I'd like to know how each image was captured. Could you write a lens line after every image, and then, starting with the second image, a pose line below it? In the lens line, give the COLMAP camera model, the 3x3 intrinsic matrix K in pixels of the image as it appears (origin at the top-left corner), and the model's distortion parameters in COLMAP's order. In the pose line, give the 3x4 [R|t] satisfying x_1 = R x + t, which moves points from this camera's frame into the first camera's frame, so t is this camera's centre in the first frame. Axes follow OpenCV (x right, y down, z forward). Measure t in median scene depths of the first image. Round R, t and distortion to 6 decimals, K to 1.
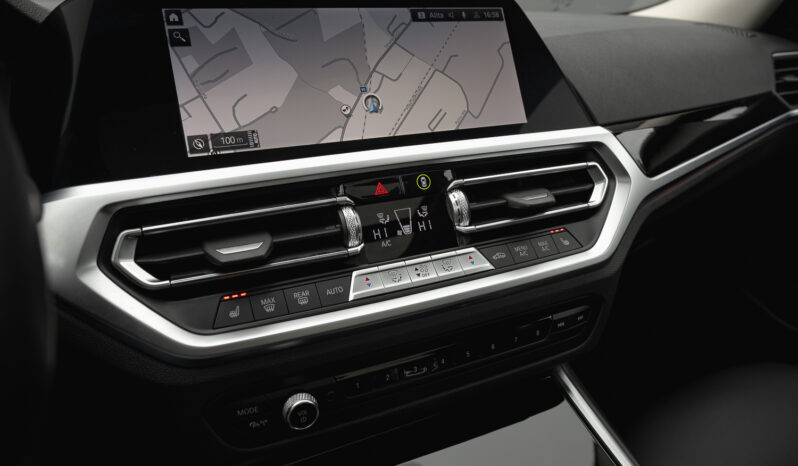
lens RADIAL K [[535.4, 0, 397.6], [0, 535.4, 232.9], [0, 0, 1]] dist [-0.004642, -0.001157]
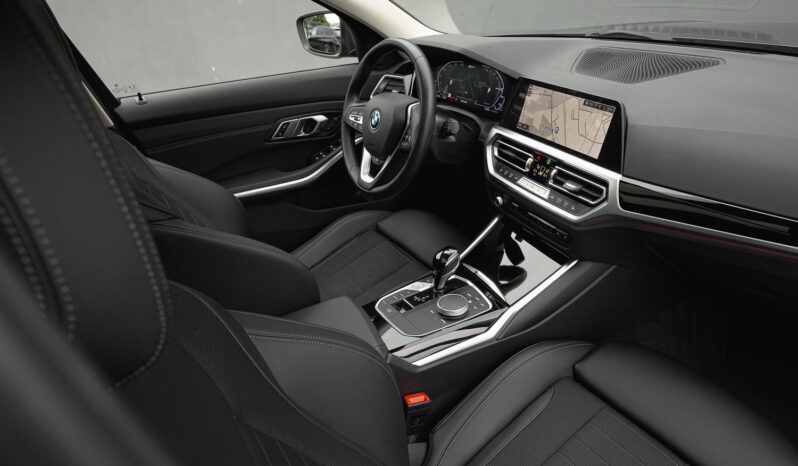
lens RADIAL K [[535.4, 0, 395.0], [0, 535.4, 236.0], [0, 0, 1]] dist [-0.004642, -0.001157]
pose [[-0.009954, 0.520031, -0.854089, 2.804053], [-0.173110, 0.840339, 0.513677, -1.125304], [0.984852, 0.152965, 0.081657, -0.001487]]
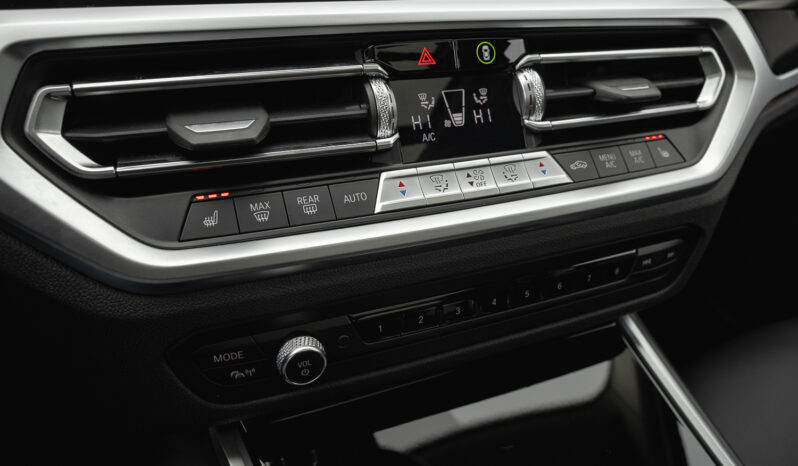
lens RADIAL K [[535.4, 0, 395.3], [0, 535.4, 230.7], [0, 0, 1]] dist [-0.004642, -0.001157]
pose [[0.998227, 0.059153, -0.006578, -0.052943], [-0.057620, 0.988163, 0.142173, 0.043862], [0.014910, -0.141542, 0.989820, 0.272326]]
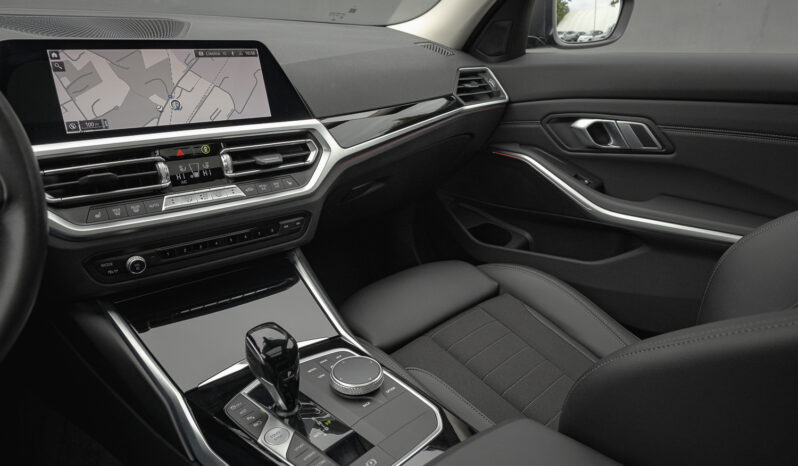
lens RADIAL K [[535.4, 0, 401.0], [0, 535.4, 228.1], [0, 0, 1]] dist [-0.004642, -0.001157]
pose [[0.964705, -0.008872, 0.263183, 0.216861], [-0.013871, 0.996333, 0.084434, 0.012344], [-0.262967, -0.085104, 0.961044, -1.019081]]
